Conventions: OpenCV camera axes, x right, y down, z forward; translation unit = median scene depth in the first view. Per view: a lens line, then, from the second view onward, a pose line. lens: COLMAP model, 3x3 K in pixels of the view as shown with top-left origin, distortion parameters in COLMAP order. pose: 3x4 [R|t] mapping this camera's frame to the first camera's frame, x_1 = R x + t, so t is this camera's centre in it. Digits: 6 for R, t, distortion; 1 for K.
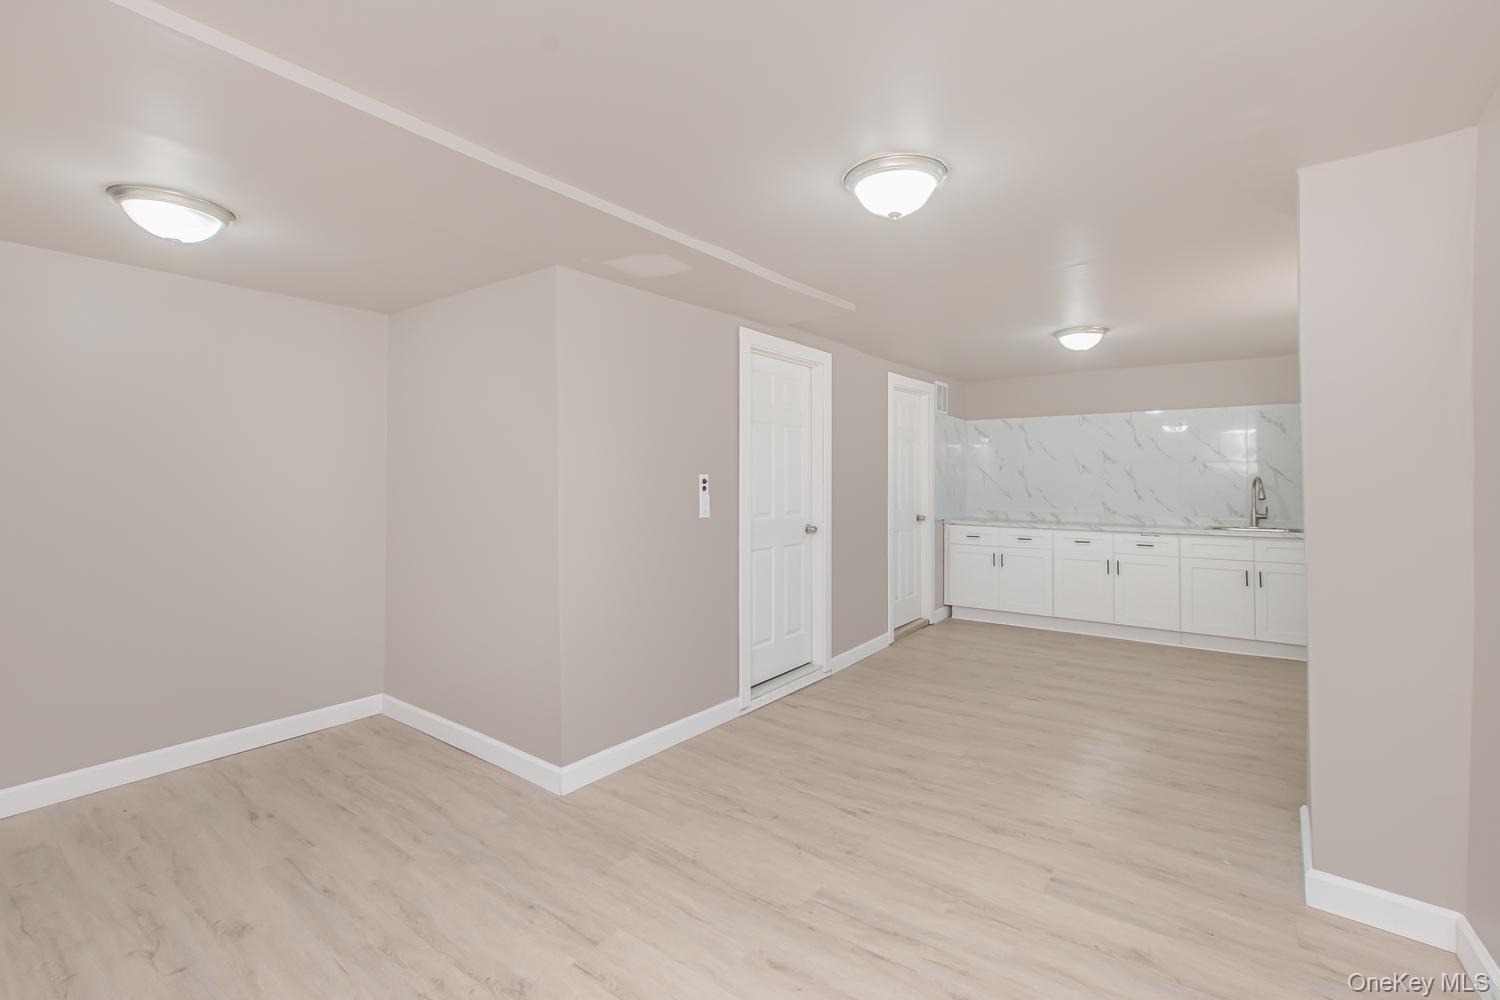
lens RADIAL K [[668.3, 0, 748.7], [0, 668.3, 490.7], [0, 0, 1]] dist [-0.001765, -0.000029]
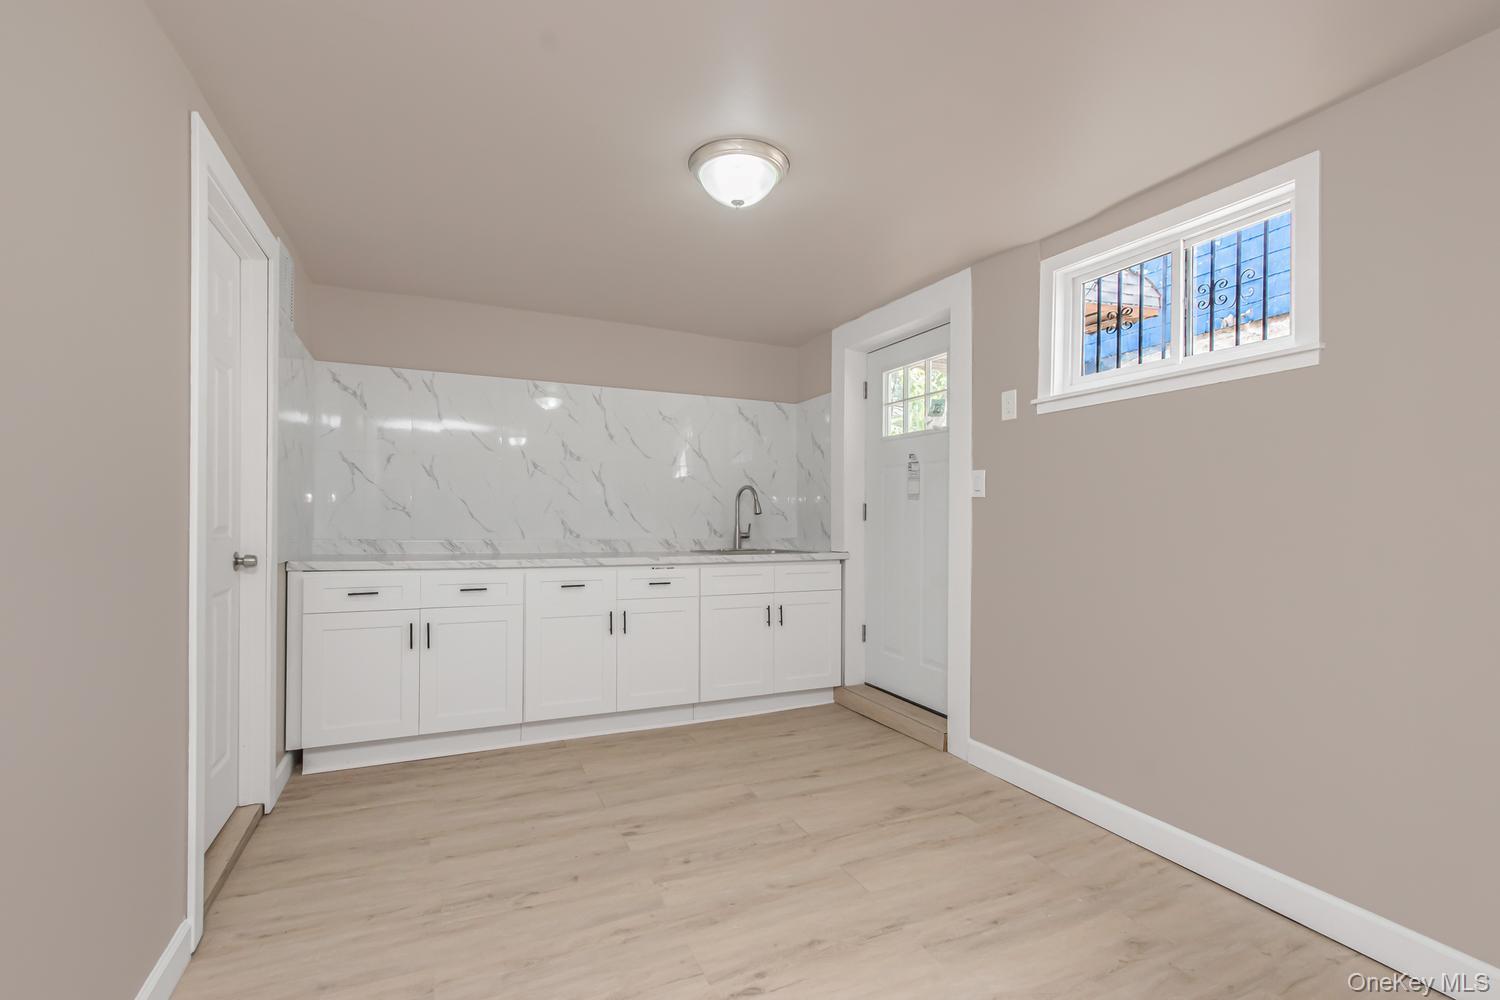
lens RADIAL K [[668.3, 0, 737.8], [0, 668.3, 517.0], [0, 0, 1]] dist [-0.001765, -0.000029]
pose [[0.480362, 0.002414, 0.877067, 0.047541], [0.005660, 0.999967, -0.005852, 0.019012], [-0.877052, 0.007775, 0.480333, 0.561546]]
